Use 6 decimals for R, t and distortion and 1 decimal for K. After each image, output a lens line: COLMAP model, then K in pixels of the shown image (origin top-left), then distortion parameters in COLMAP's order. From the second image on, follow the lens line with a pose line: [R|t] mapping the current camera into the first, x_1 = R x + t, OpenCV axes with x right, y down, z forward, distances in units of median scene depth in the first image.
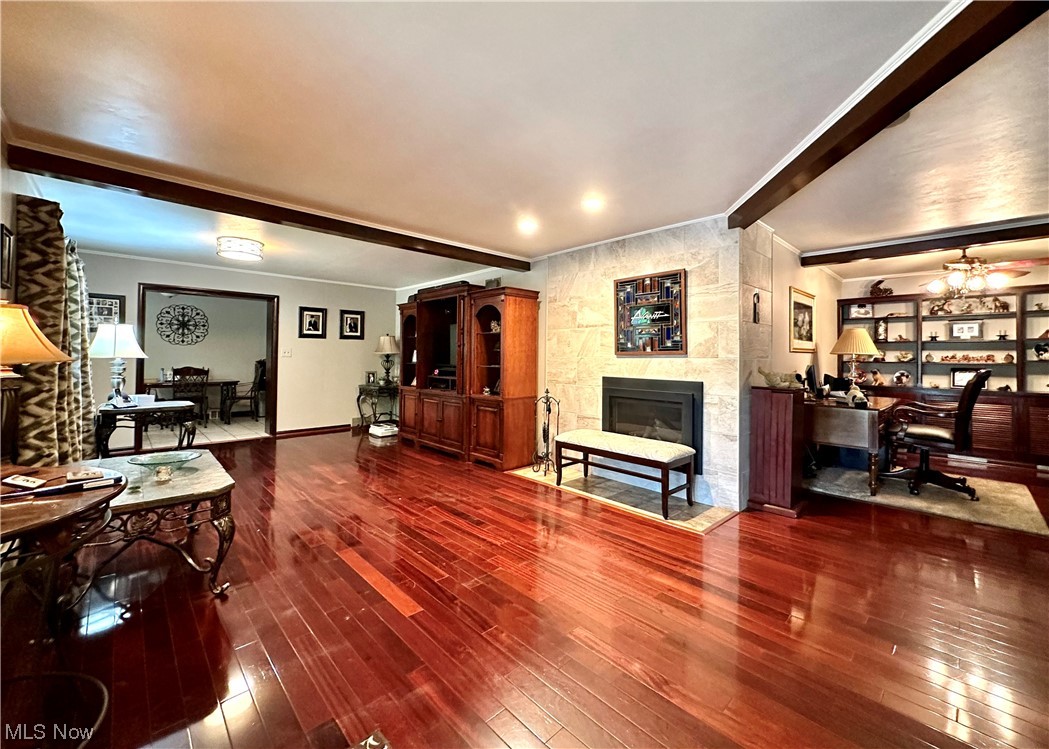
lens RADIAL K [[429.2, 0, 530.1], [0, 429.2, 355.0], [0, 0, 1]] dist [-0.001235, -0.000174]
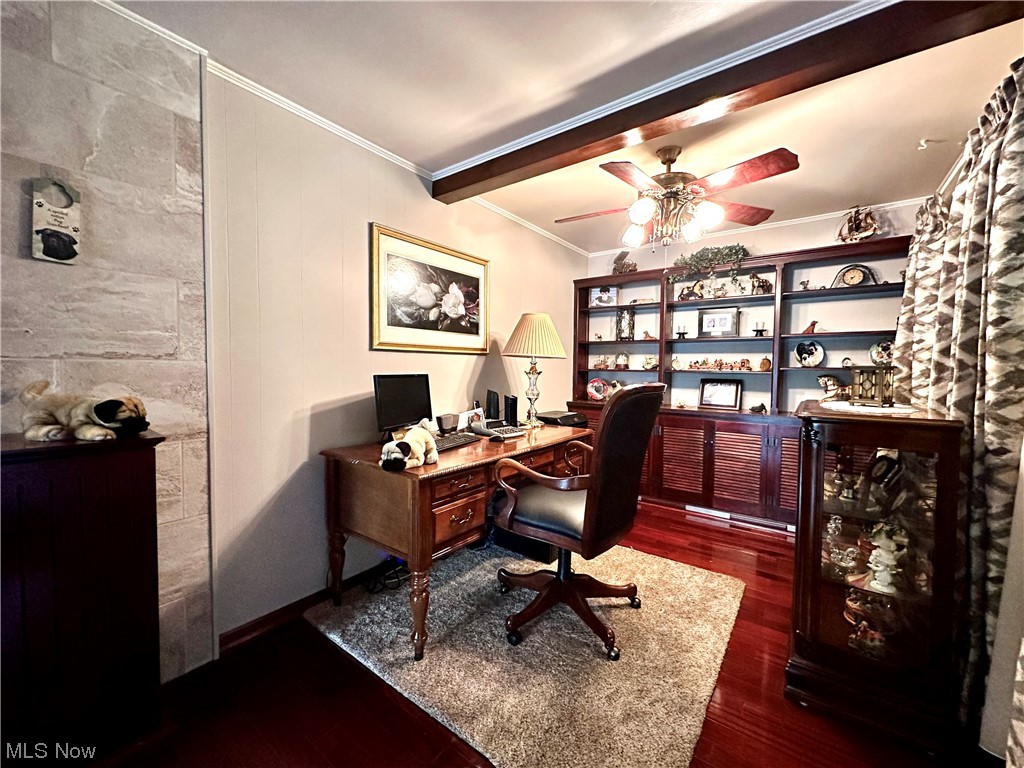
lens RADIAL K [[411.7, 0, 512.0], [0, 411.7, 384.0], [0, 0, 1]] dist [-0.000026, -0.000133]
pose [[0.988381, -0.004143, 0.151937, 0.593242], [-0.003249, 0.998824, 0.048368, 0.008657], [-0.151959, -0.048300, 0.987206, 0.399380]]
